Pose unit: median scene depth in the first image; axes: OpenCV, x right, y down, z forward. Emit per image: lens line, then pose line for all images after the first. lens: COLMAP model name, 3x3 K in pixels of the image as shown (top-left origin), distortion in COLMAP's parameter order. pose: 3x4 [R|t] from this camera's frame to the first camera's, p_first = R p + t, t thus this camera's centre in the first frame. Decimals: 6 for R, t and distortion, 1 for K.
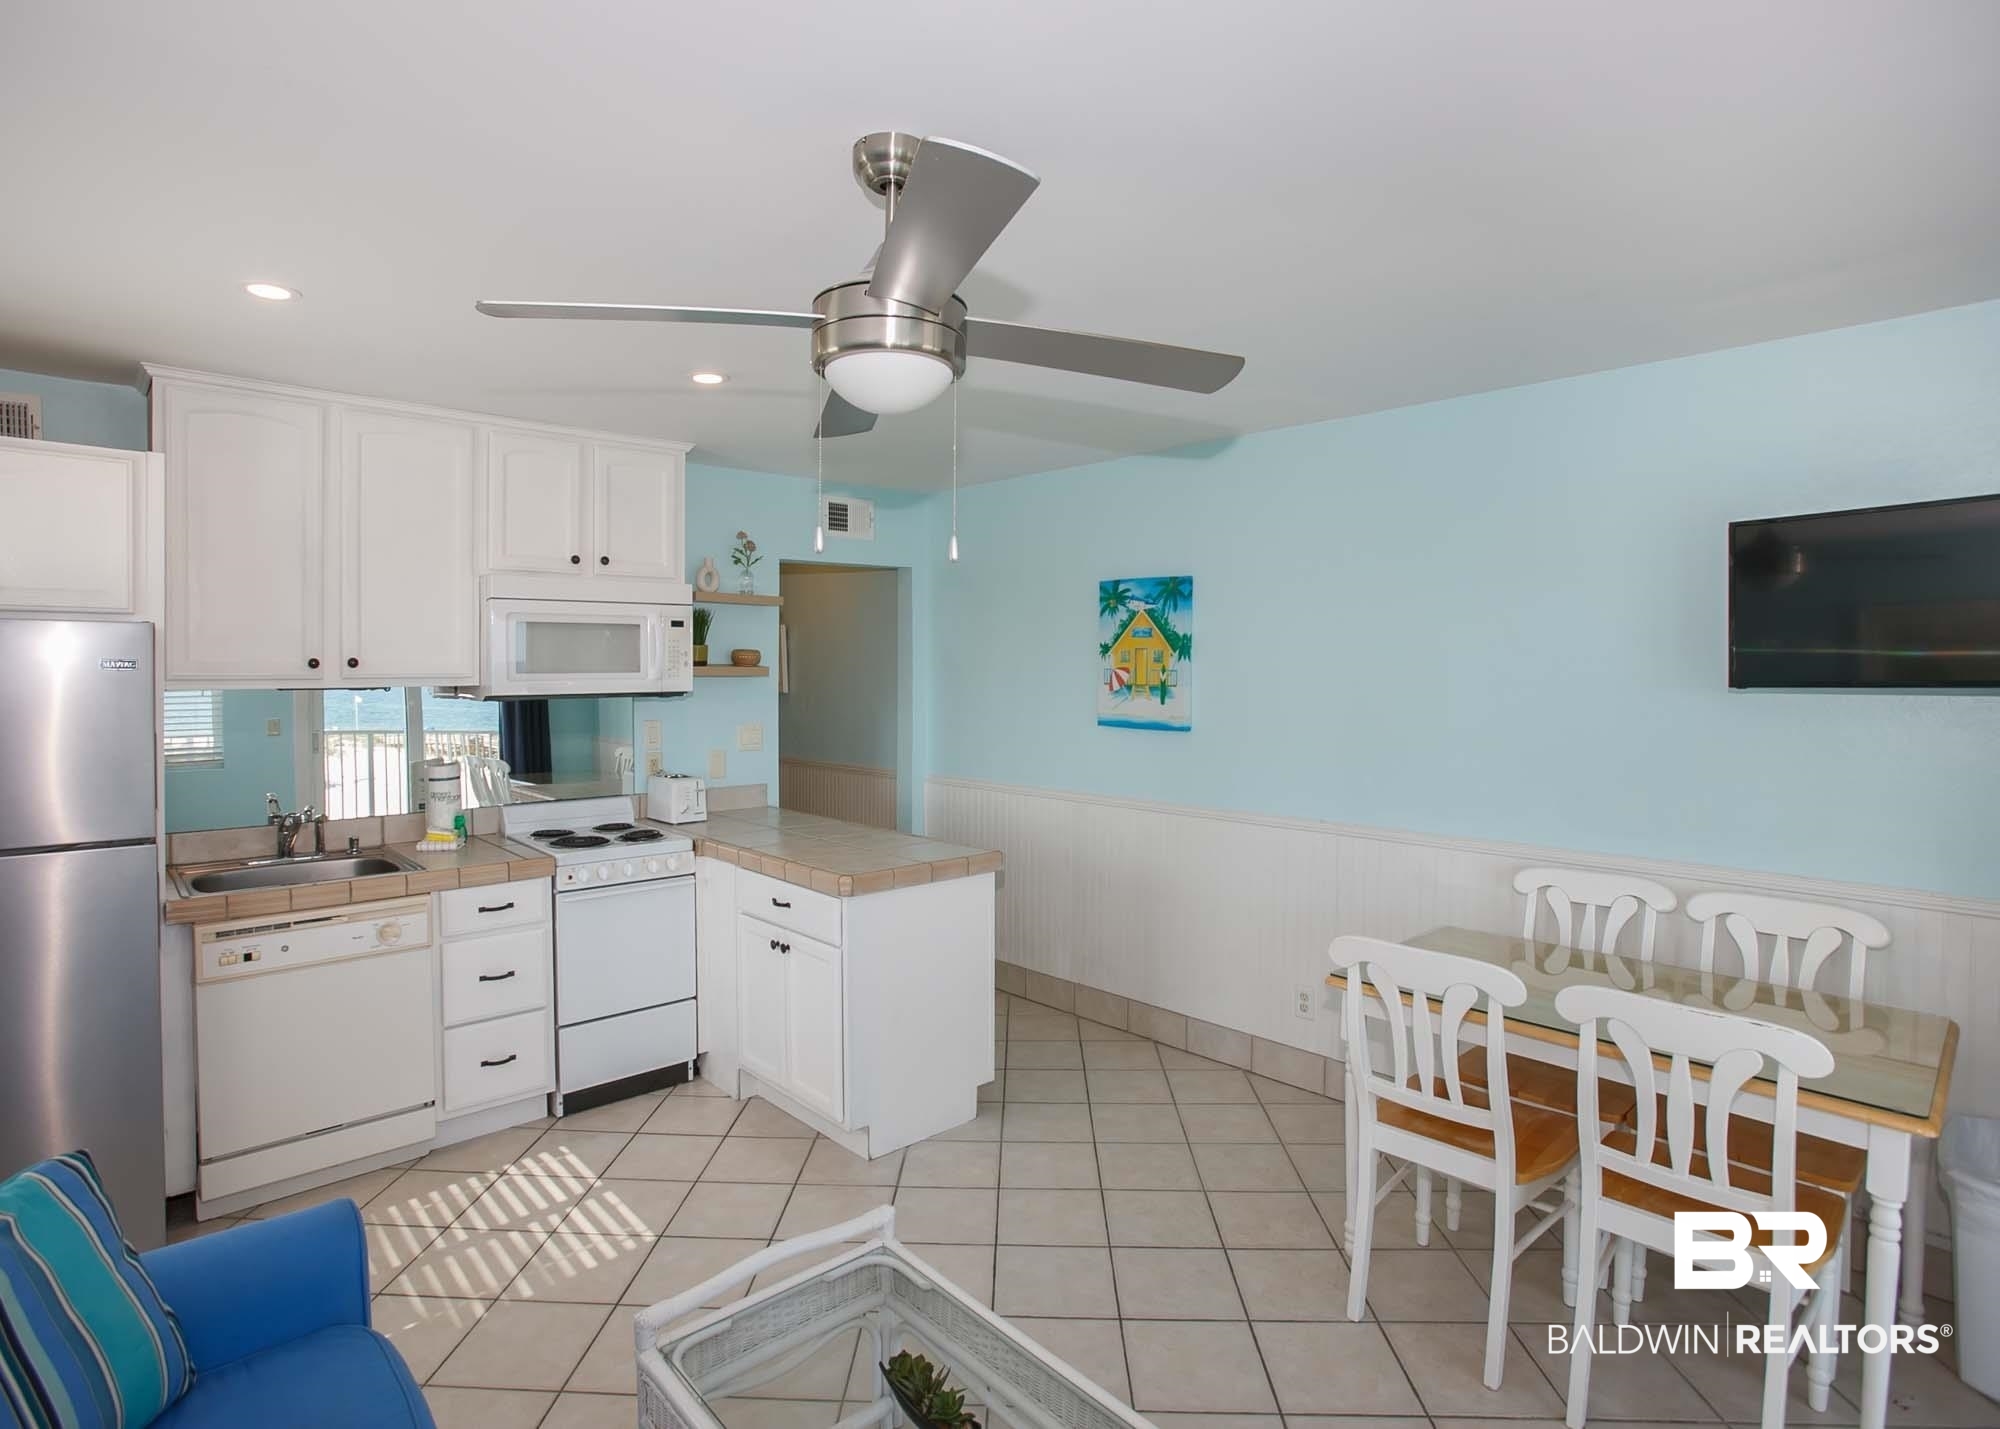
lens RADIAL K [[1039.1, 0, 995.5], [0, 1039.1, 695.0], [0, 0, 1]] dist [-0.000293, 0.007105]
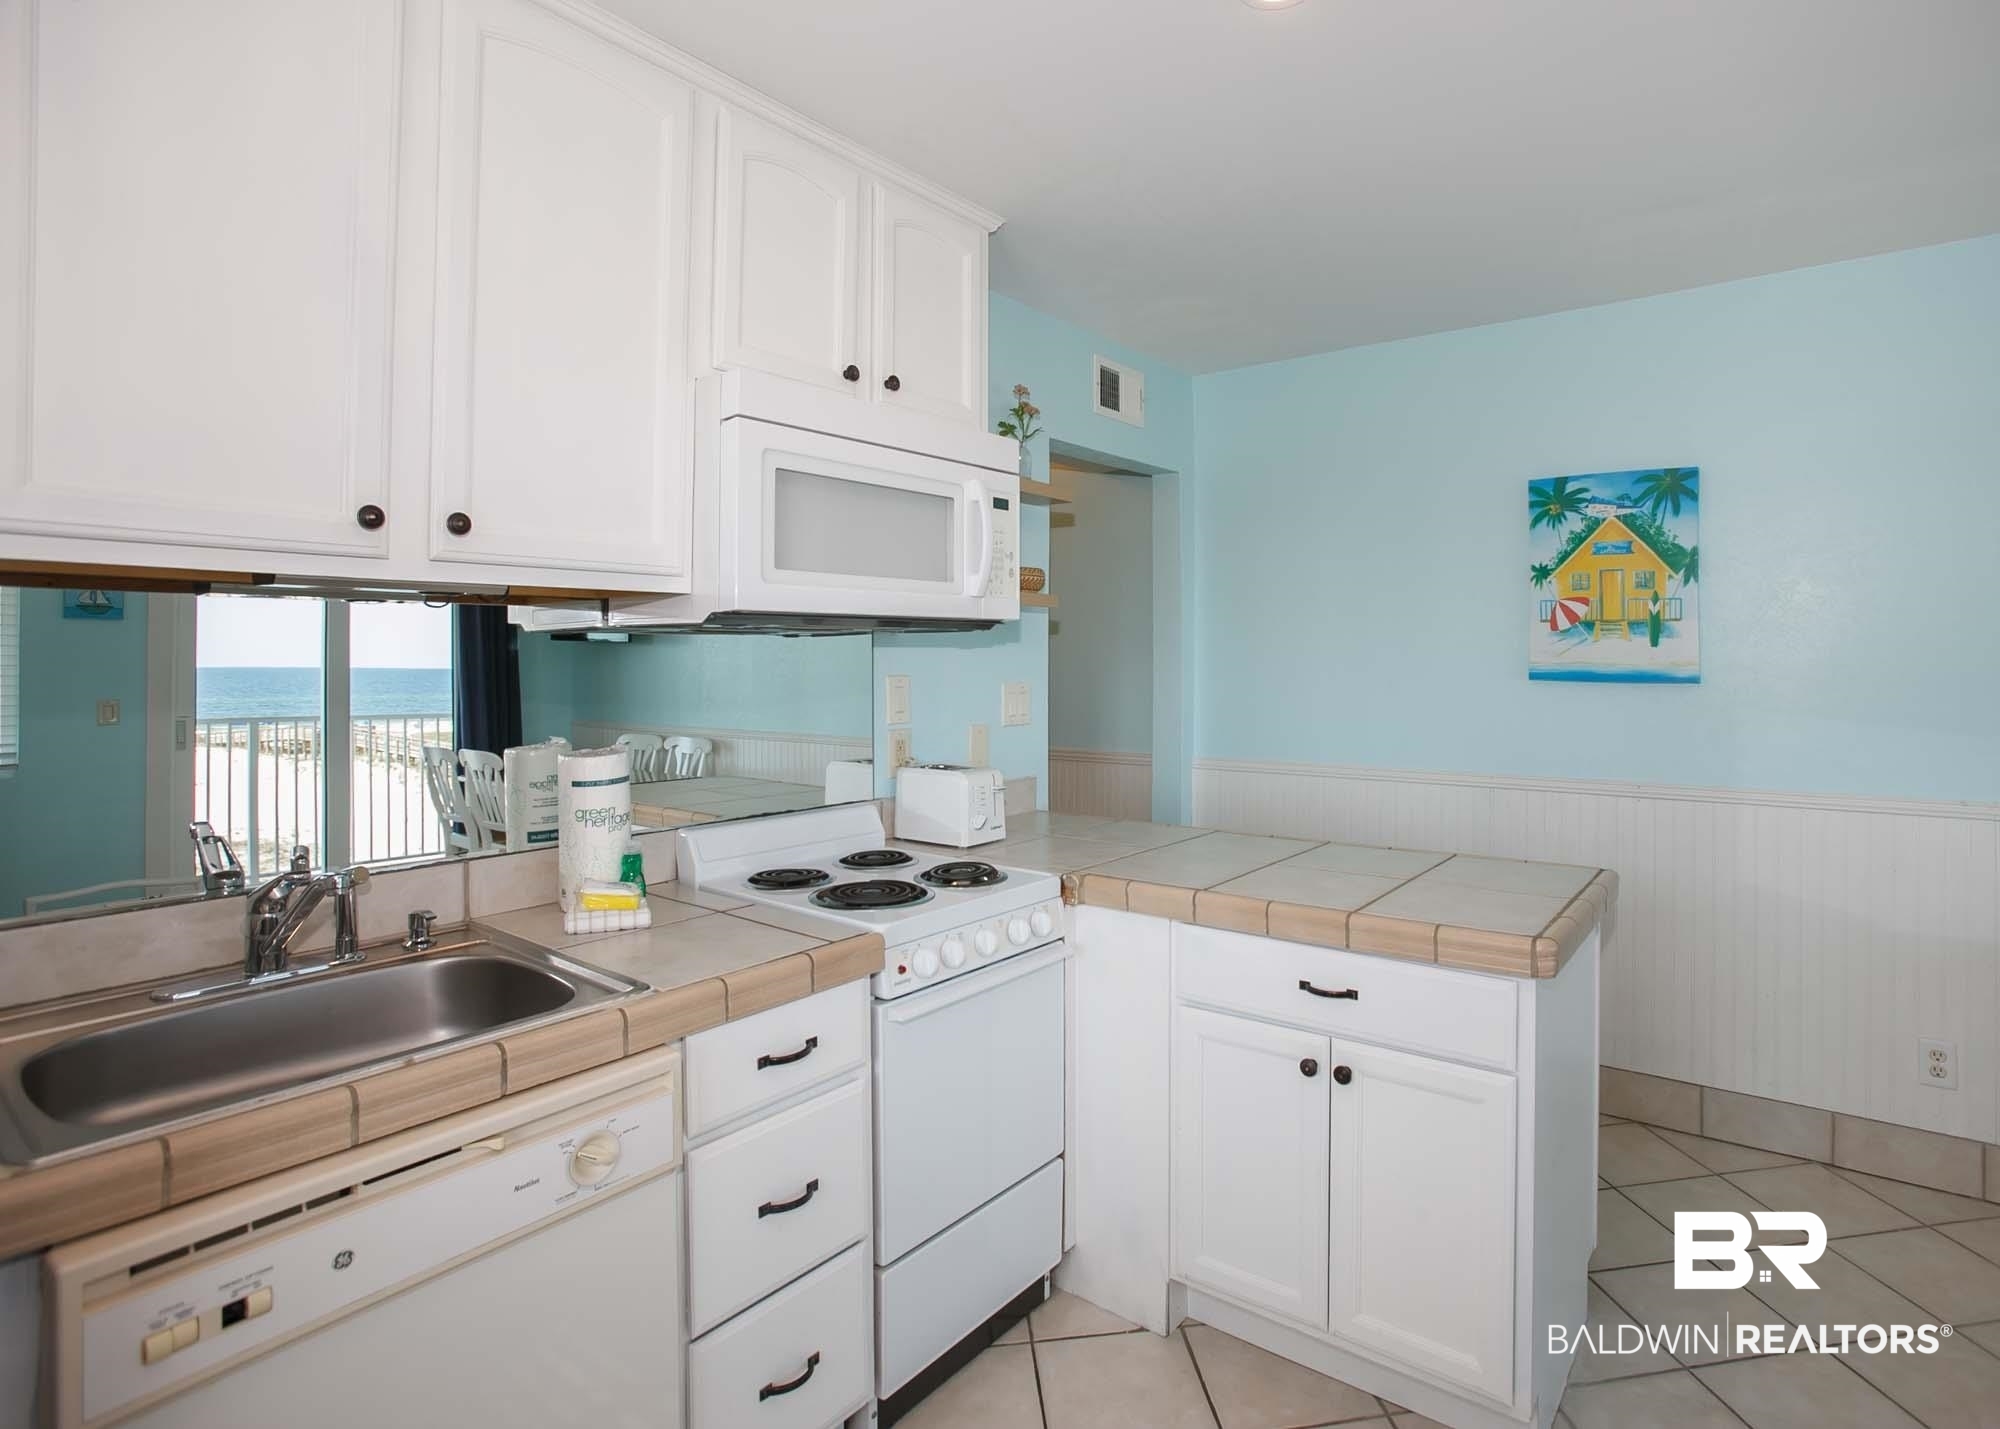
lens RADIAL K [[1039.1, 0, 1174.3], [0, 1039.1, 651.9], [0, 0, 1]] dist [-0.000293, 0.007105]
pose [[0.971853, -0.002900, 0.235570, -0.332287], [0.010081, 0.999520, -0.029286, 0.030675], [-0.235372, 0.030837, 0.971416, 0.389833]]
